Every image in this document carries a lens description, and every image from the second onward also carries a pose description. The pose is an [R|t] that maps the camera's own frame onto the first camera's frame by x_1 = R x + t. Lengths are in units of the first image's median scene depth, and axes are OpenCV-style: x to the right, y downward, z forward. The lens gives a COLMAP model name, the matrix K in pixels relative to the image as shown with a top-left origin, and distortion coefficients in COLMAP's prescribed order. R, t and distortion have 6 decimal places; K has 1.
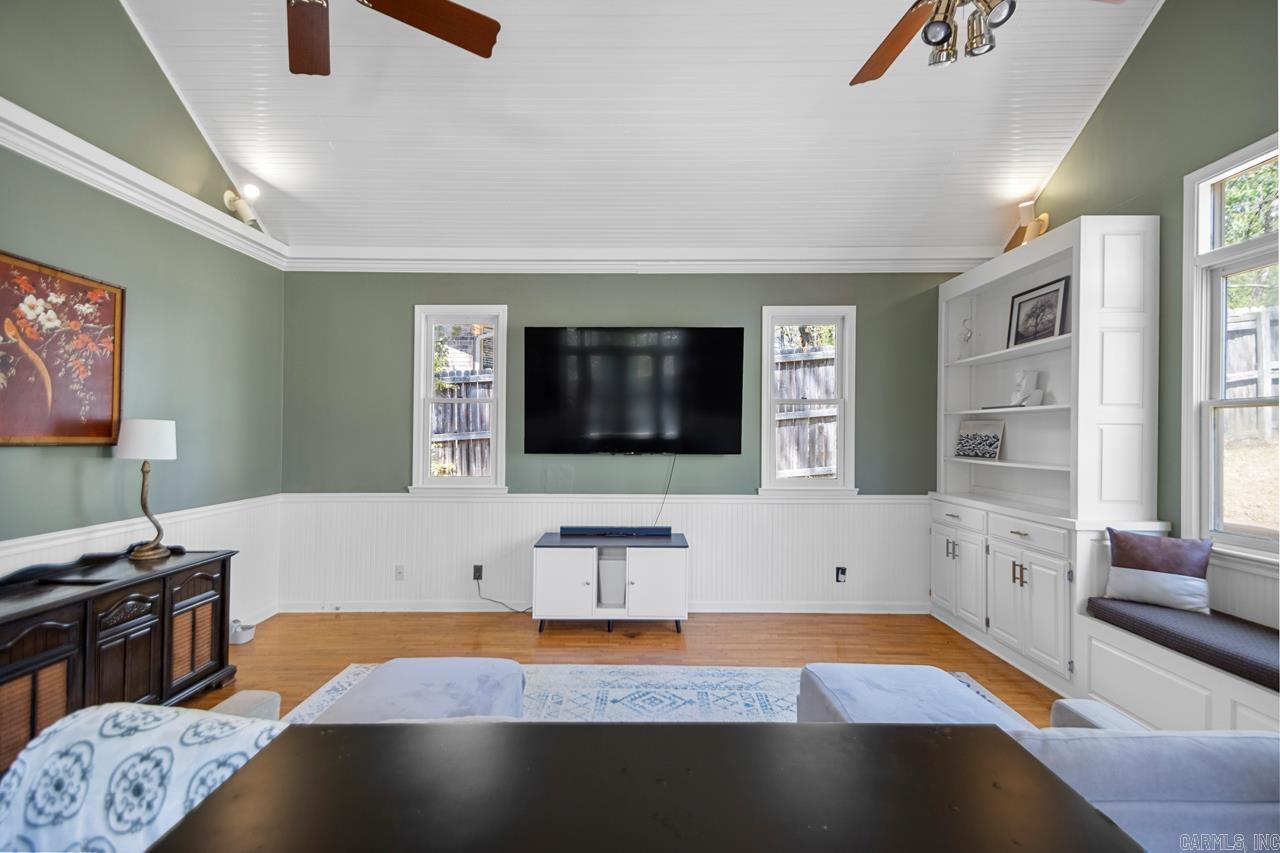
lens RADIAL K [[607.3, 0, 637.0], [0, 607.3, 425.5], [0, 0, 1]] dist [0.024315, -0.000602]
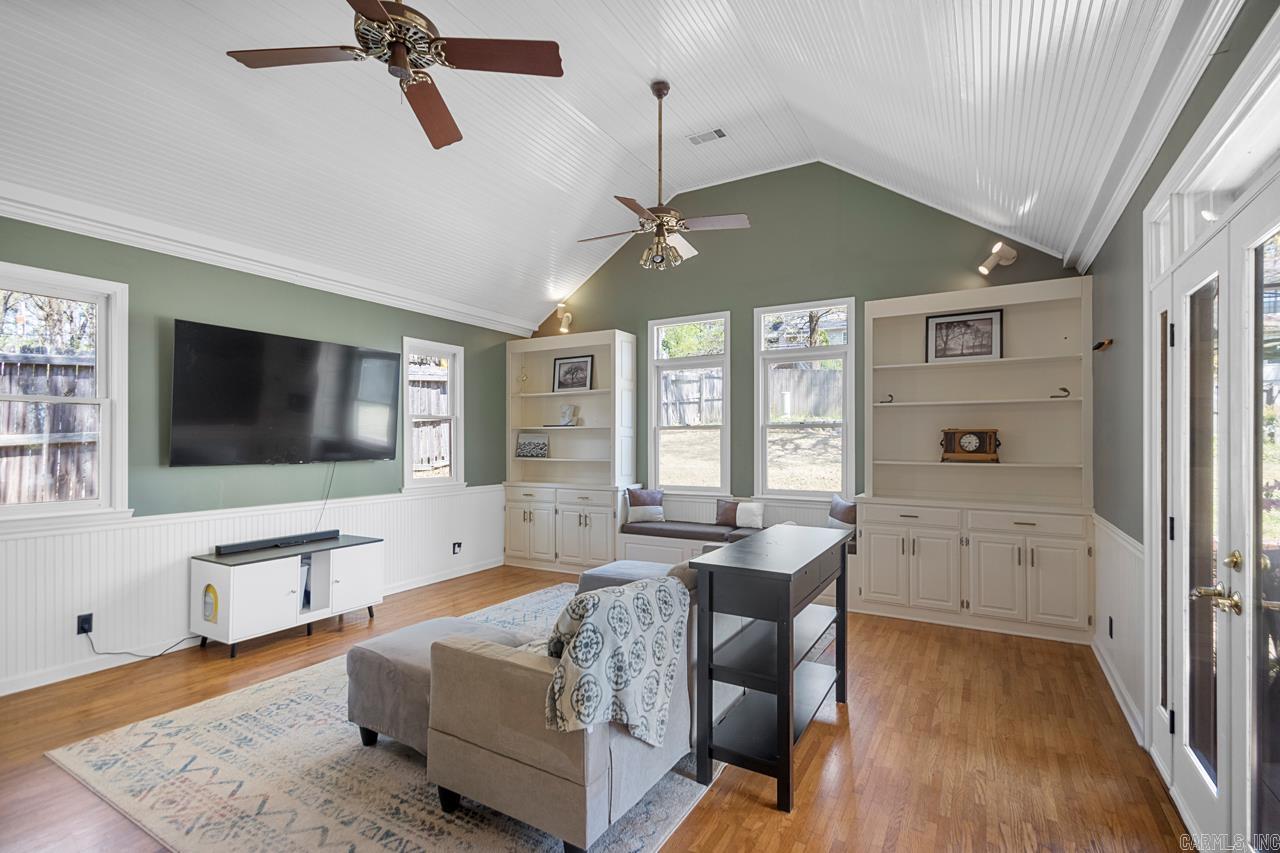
lens RADIAL K [[595.0, 0, 663.9], [0, 595.0, 431.7], [0, 0, 1]] dist [0.001960, -0.000367]
pose [[0.459339, 0.012483, 0.888173, -0.676923], [-0.006573, 0.999922, -0.010654, 0.001267], [-0.888237, -0.000944, 0.459385, 0.002142]]
